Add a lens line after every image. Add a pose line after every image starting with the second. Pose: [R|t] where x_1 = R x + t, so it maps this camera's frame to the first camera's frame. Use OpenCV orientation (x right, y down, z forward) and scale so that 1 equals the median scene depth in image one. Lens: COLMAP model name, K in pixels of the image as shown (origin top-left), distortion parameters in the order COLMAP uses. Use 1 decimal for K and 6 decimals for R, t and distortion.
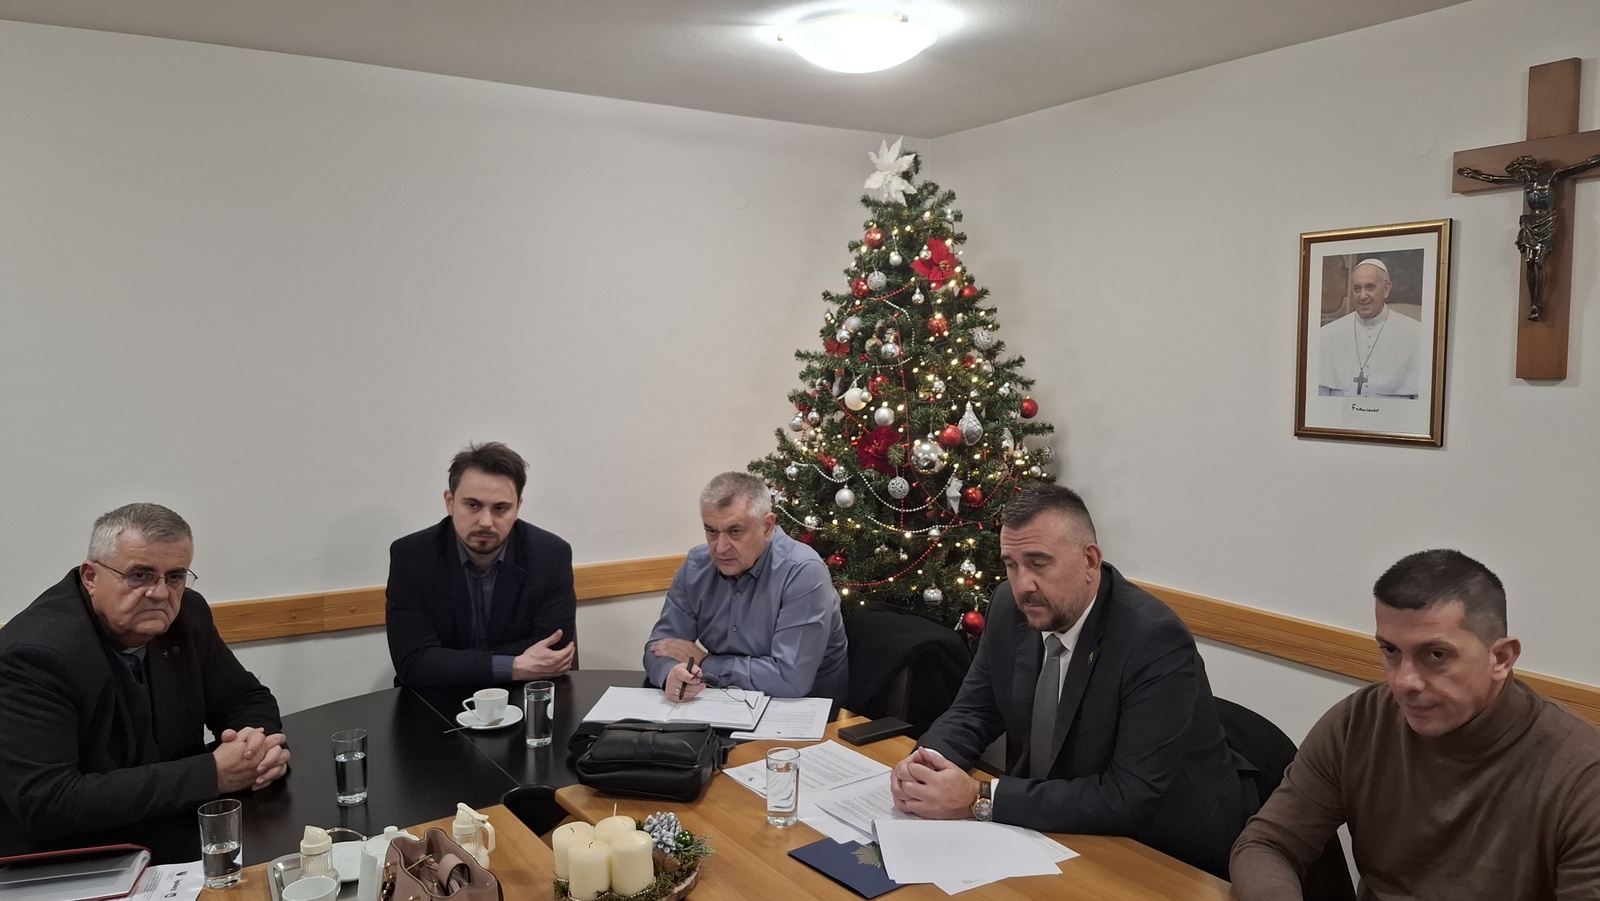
lens RADIAL K [[1111.1, 0, 800.0], [0, 1111.1, 450.5], [0, 0, 1]] dist [0.078647, -0.094692]
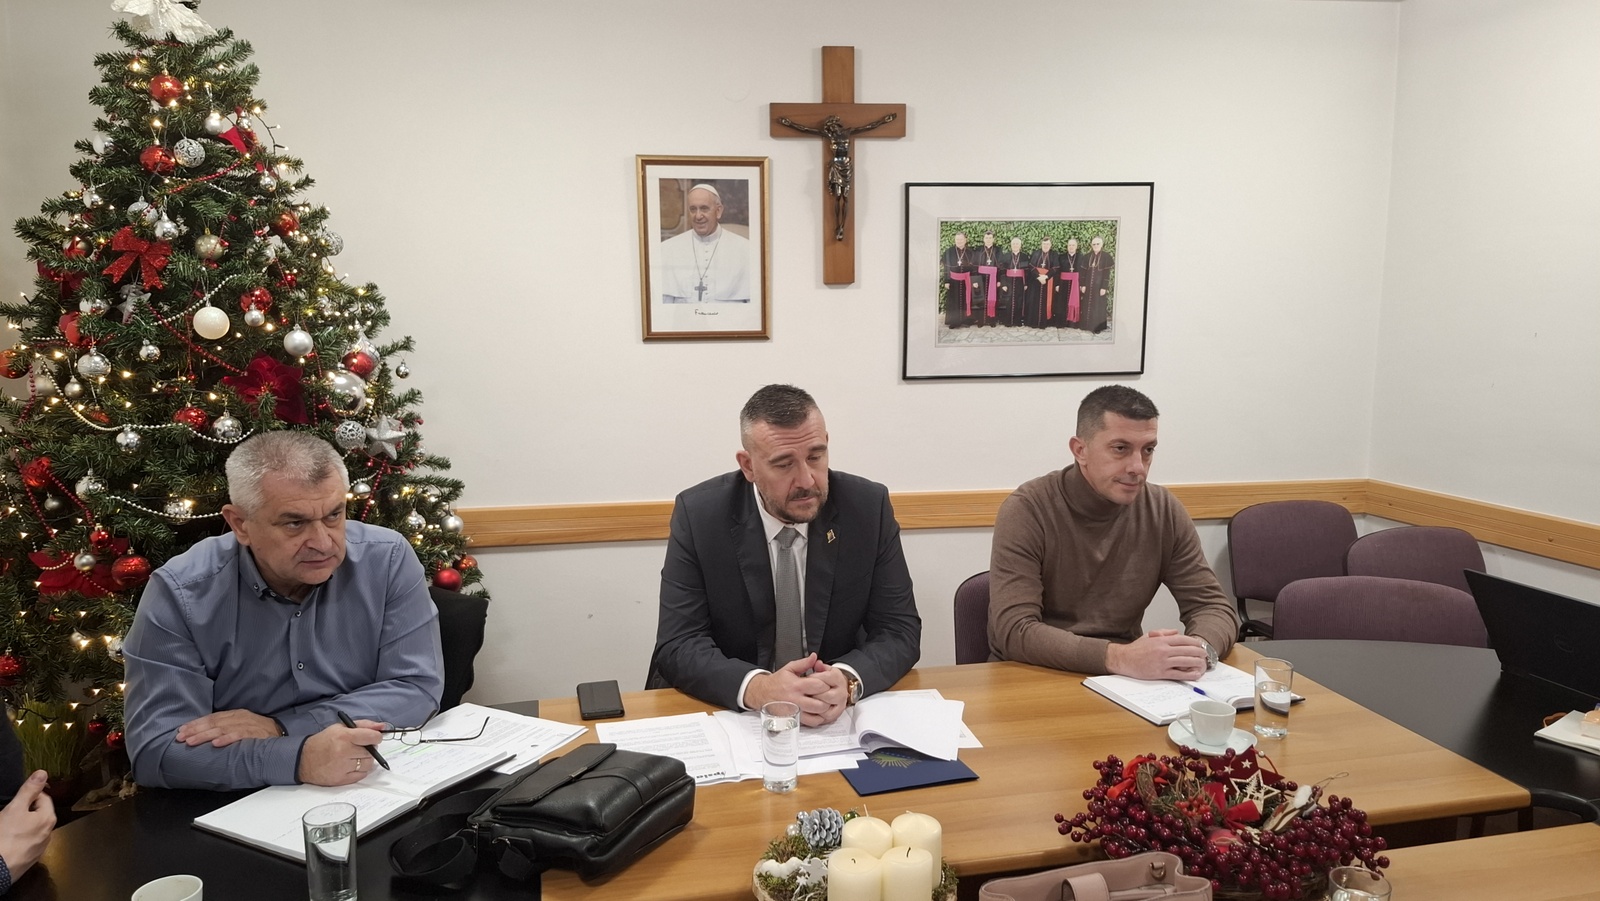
lens RADIAL K [[1090.5, 0, 803.9], [0, 1090.5, 466.8], [0, 0, 1]] dist [0.109850, -0.176805]
pose [[0.363092, -0.152446, 0.919198, -0.549978], [0.088954, 0.987690, 0.128668, -0.015889], [-0.927497, 0.035048, 0.372183, 0.478194]]
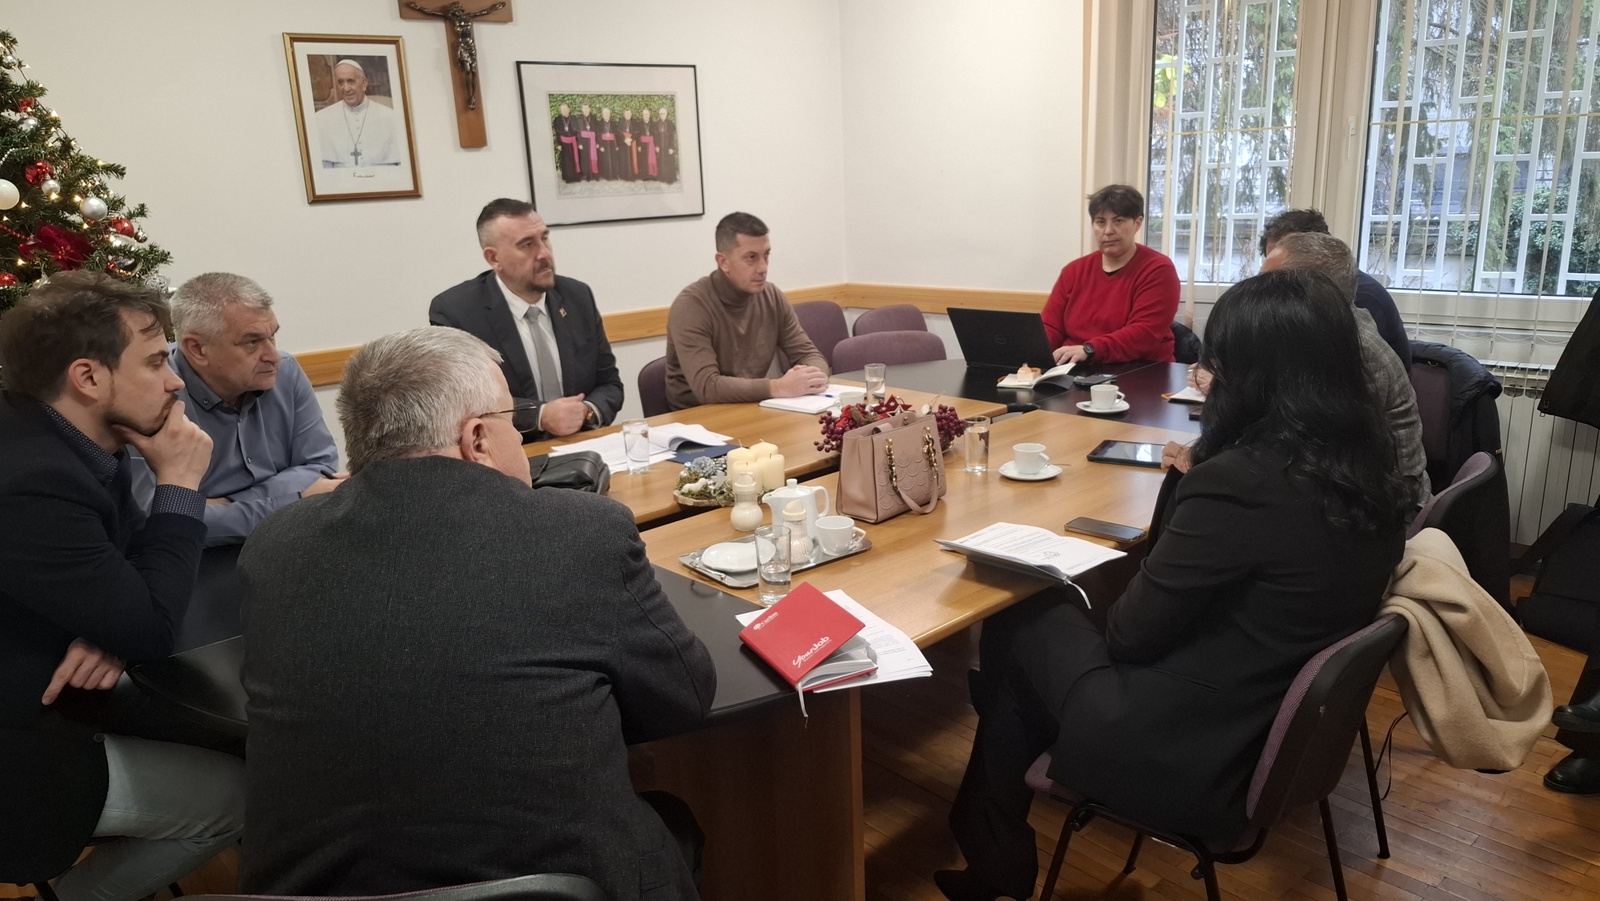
lens RADIAL K [[1090.5, 0, 803.9], [0, 1090.5, 466.8], [0, 0, 1]] dist [0.109850, -0.176805]
pose [[-0.165644, -0.266133, 0.949598, -0.947575], [0.125167, 0.949439, 0.287922, -0.021843], [-0.978210, 0.166551, -0.123958, 0.704072]]
